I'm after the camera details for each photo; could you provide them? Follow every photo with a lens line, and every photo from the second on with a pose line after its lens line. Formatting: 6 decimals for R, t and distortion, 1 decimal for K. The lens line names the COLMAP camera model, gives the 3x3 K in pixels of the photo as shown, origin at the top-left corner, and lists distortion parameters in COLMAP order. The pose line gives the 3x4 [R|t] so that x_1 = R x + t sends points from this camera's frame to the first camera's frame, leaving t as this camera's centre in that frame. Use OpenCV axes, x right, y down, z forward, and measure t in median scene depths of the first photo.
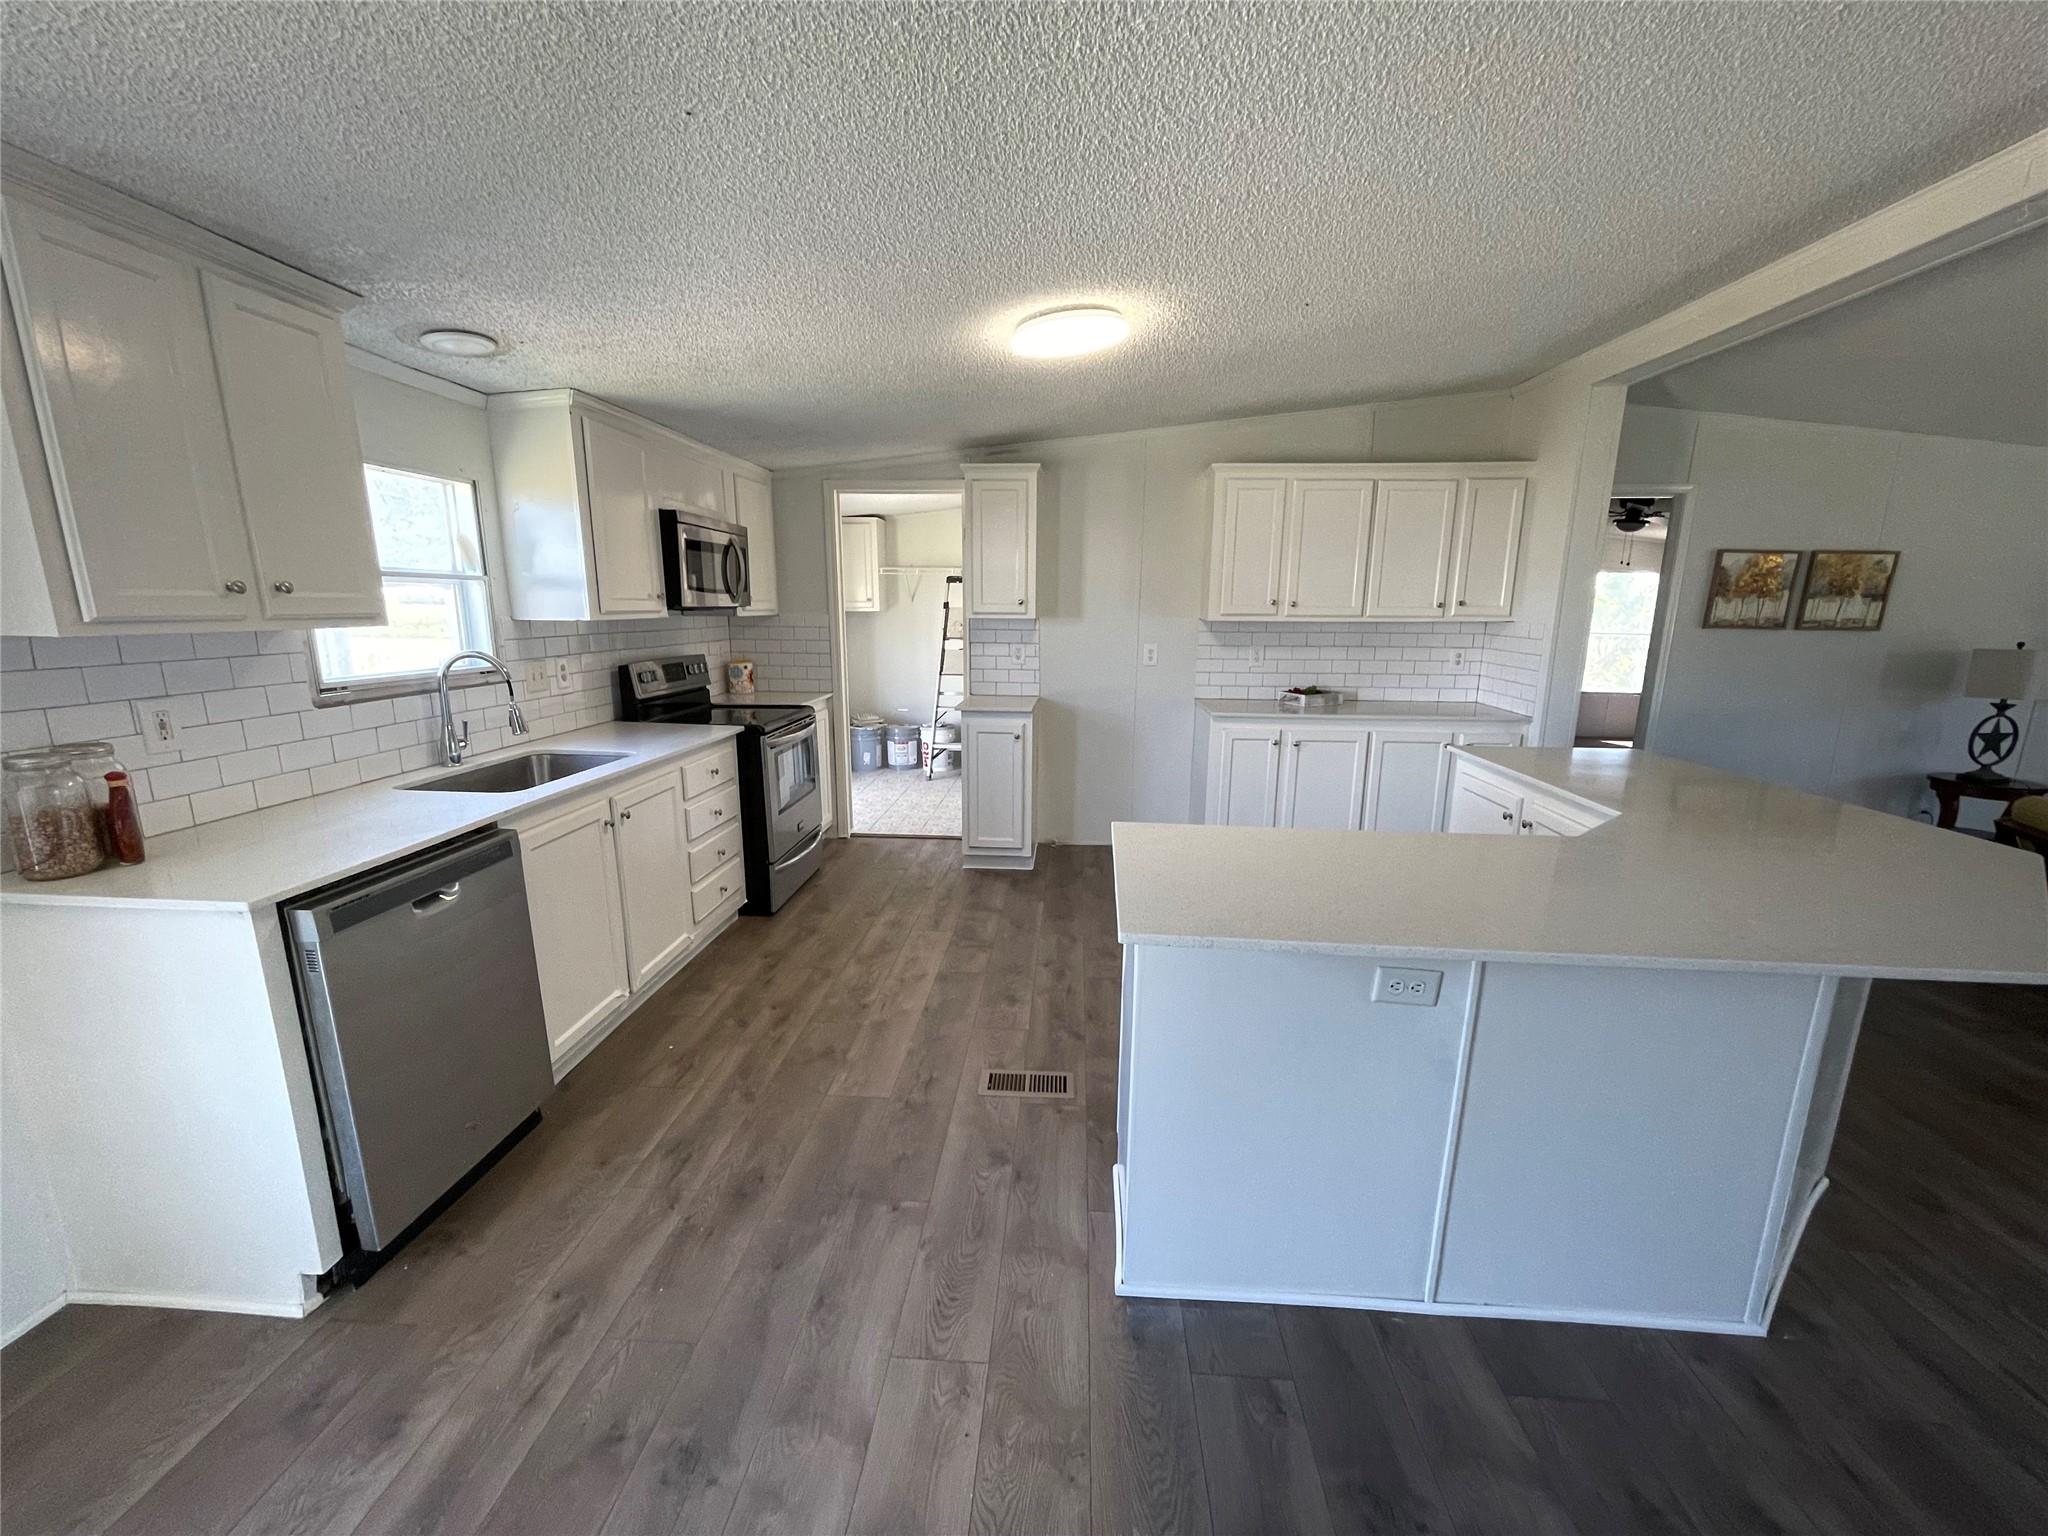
lens RADIAL K [[823.5, 0, 1026.0], [0, 823.5, 781.3], [0, 0, 1]] dist [-0.001372, 0.000536]
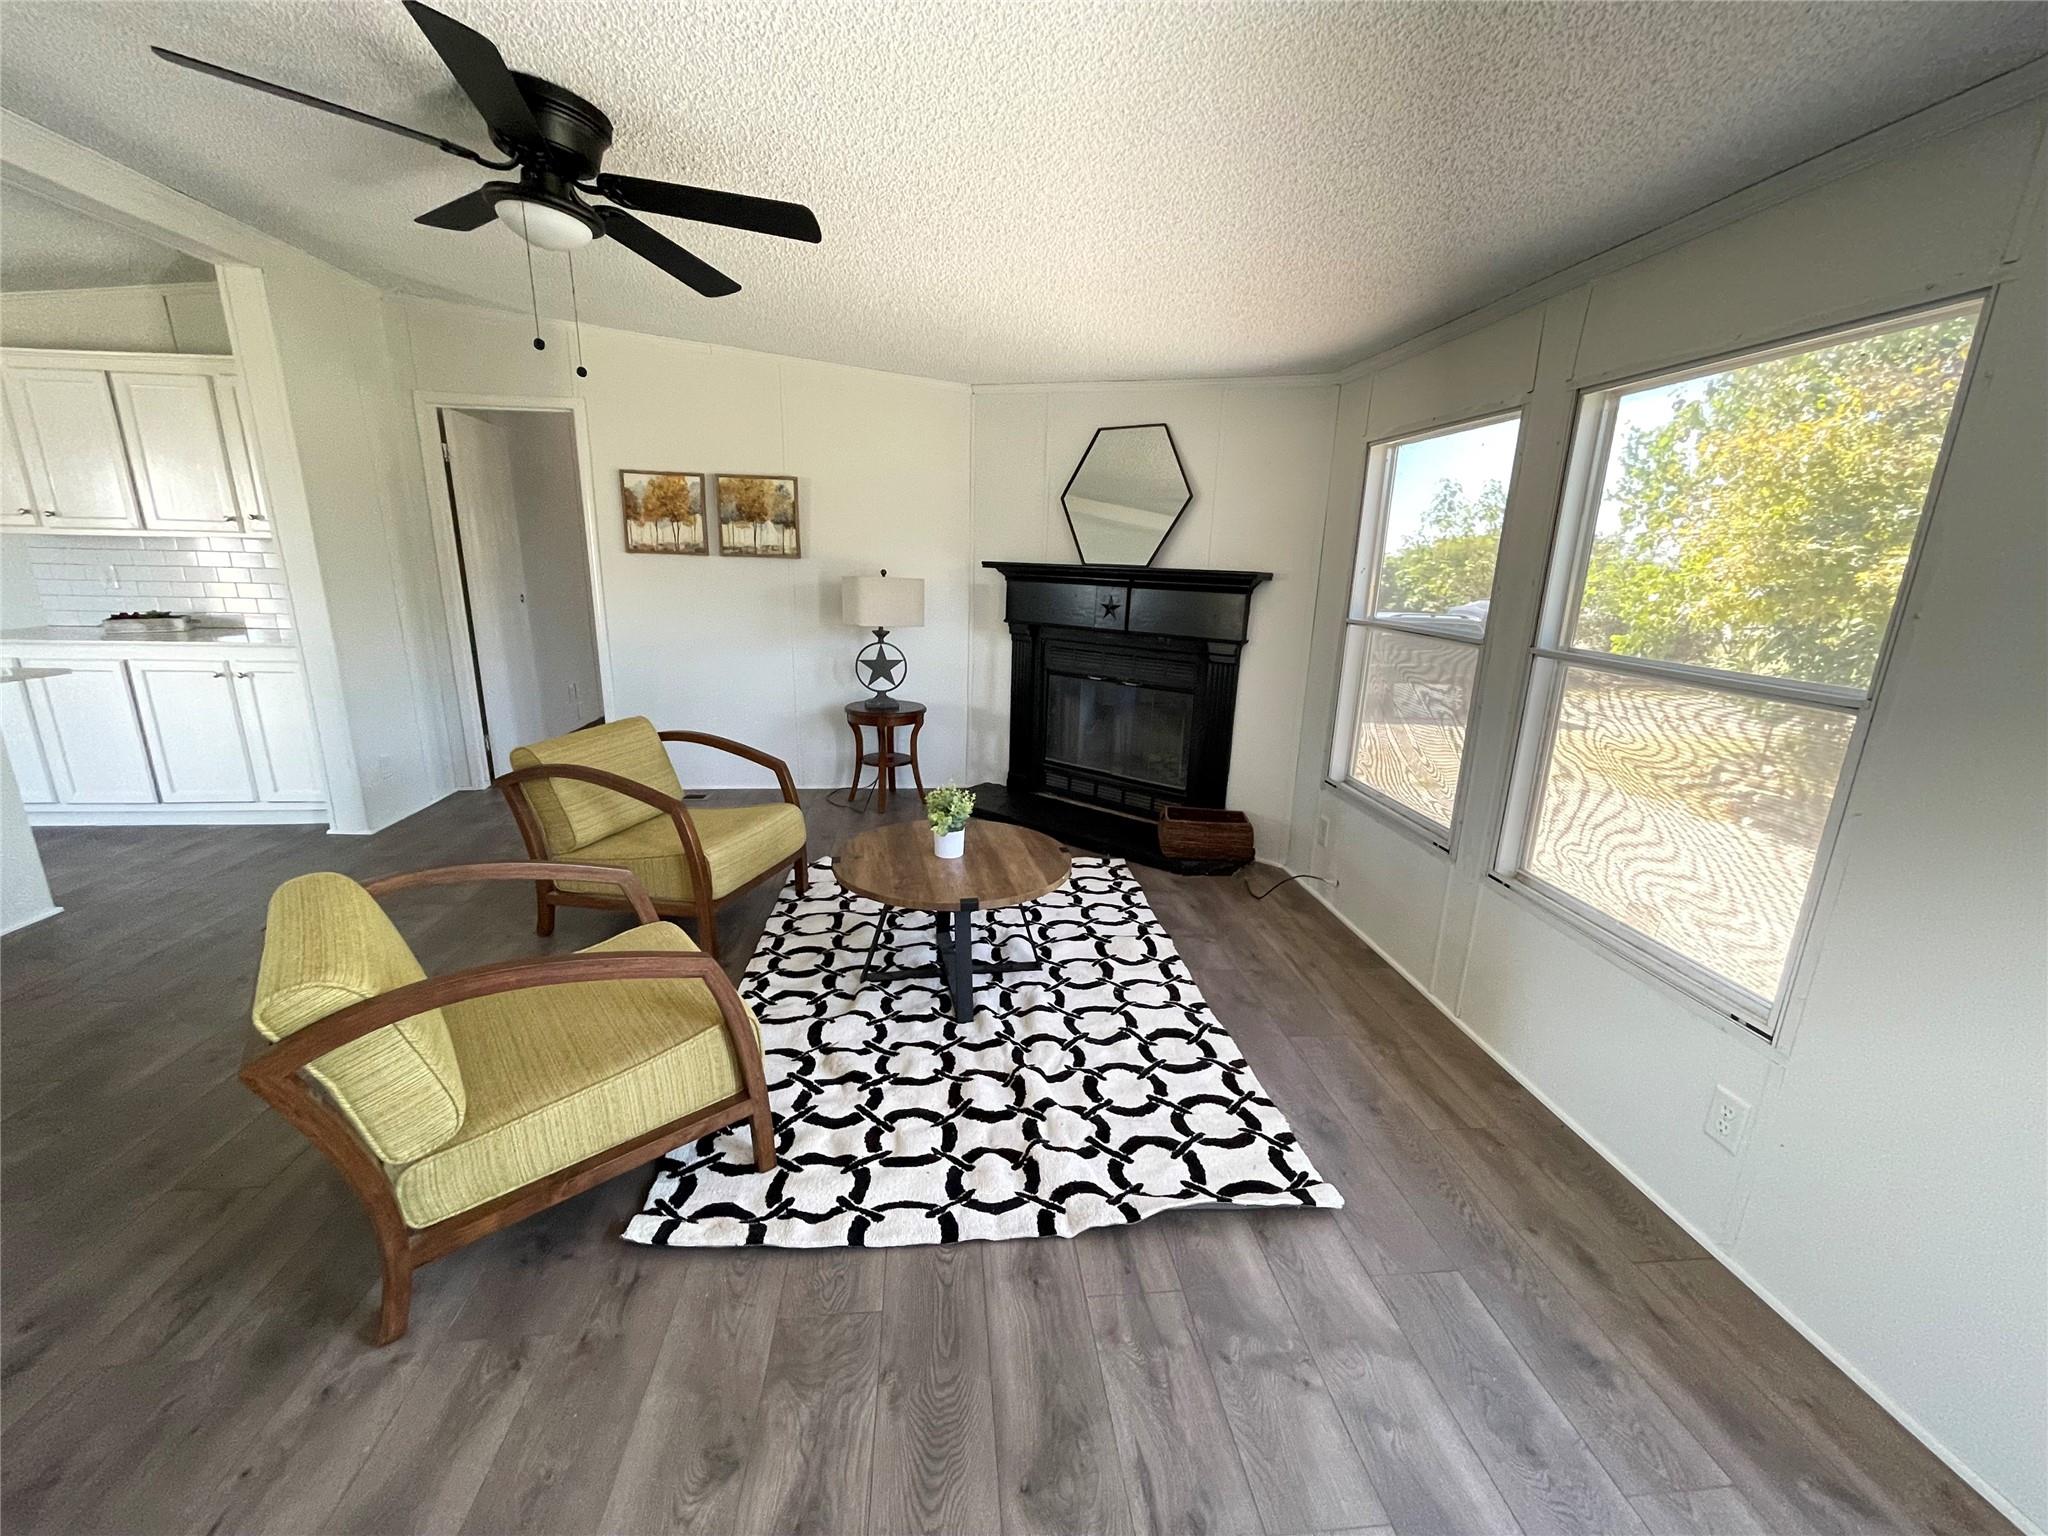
lens RADIAL K [[823.5, 0, 1021.8], [0, 823.5, 765.3], [0, 0, 1]] dist [-0.001372, 0.000536]
pose [[0.986610, -0.021425, 0.161684, 0.323974], [0.014992, 0.999051, 0.040903, 0.009019], [-0.162407, -0.037931, 0.985995, -0.011429]]
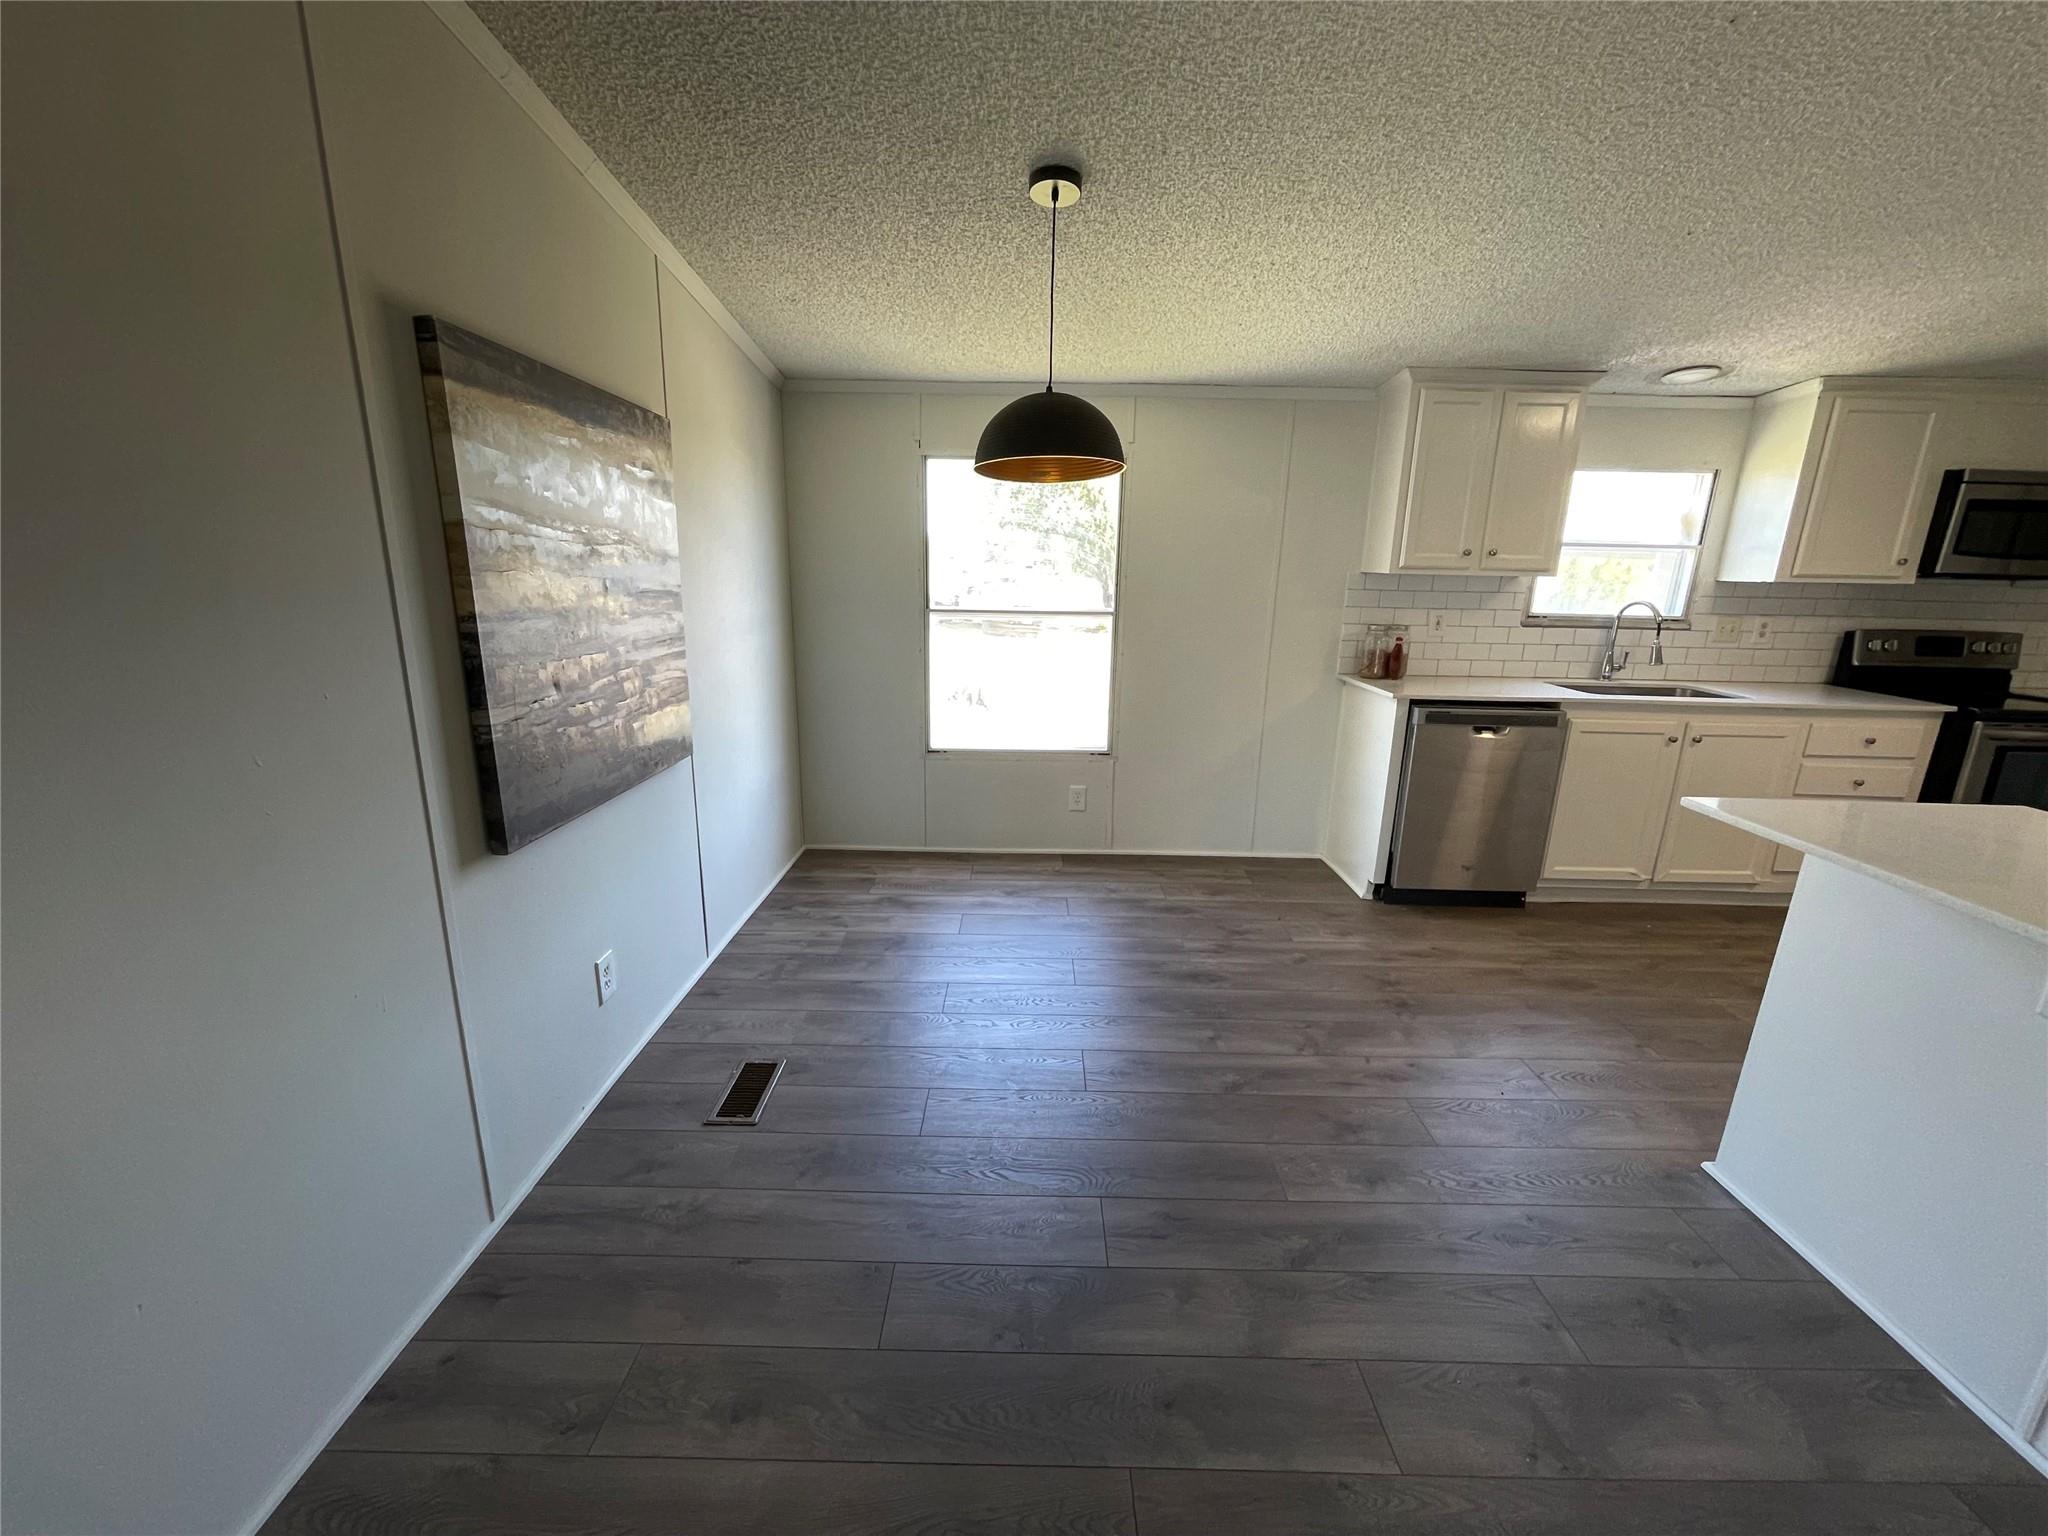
lens RADIAL K [[823.5, 0, 1026.4], [0, 823.5, 770.4], [0, 0, 1]] dist [-0.001372, 0.000536]
pose [[0.056987, 0.232666, -0.970886, 0.960532], [-0.228857, 0.949616, 0.214136, 0.075582], [0.971791, 0.209991, 0.107363, -0.122302]]
